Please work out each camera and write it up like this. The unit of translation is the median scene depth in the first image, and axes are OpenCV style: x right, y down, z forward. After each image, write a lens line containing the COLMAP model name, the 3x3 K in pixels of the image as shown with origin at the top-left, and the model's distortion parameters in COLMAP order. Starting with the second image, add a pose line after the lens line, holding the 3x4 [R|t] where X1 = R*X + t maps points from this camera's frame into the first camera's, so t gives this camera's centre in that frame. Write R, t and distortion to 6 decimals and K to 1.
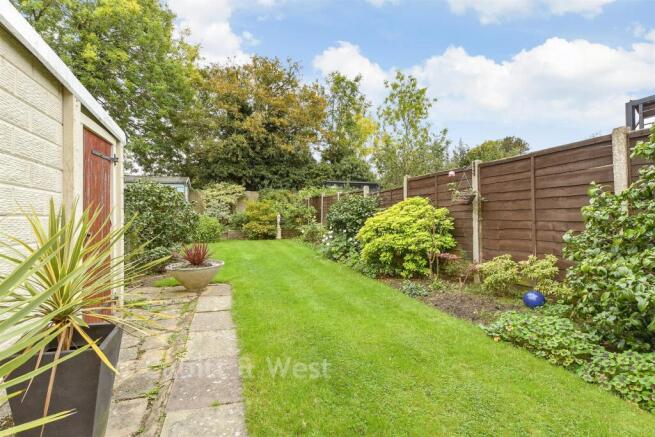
lens RADIAL K [[312.9, 0, 327.6], [0, 312.9, 219.2], [0, 0, 1]] dist [-0.020660, 0.001675]
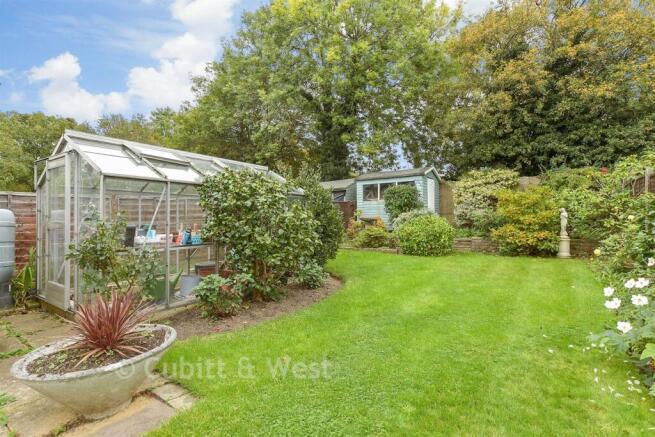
lens RADIAL K [[312.9, 0, 336.7], [0, 312.9, 216.4], [0, 0, 1]] dist [-0.020660, 0.001675]
pose [[0.602114, -0.008799, -0.798362, 0.034916], [0.005730, 0.999961, -0.006699, -0.006295], [0.798390, -0.000542, 0.602141, 0.378865]]
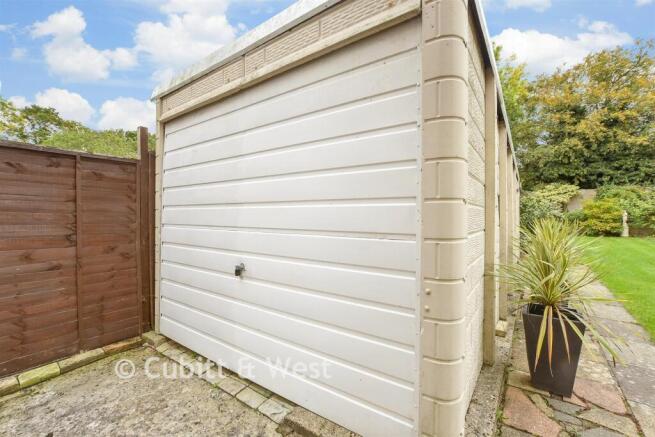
lens RADIAL K [[286.3, 0, 331.4], [0, 286.3, 215.0], [0, 0, 1]] dist [-0.005713, 0.000216]
pose [[0.590653, -0.001158, -0.806925, 0.023891], [0.005583, 0.999981, 0.002652, -0.015388], [0.806906, -0.006072, 0.590648, -0.305068]]
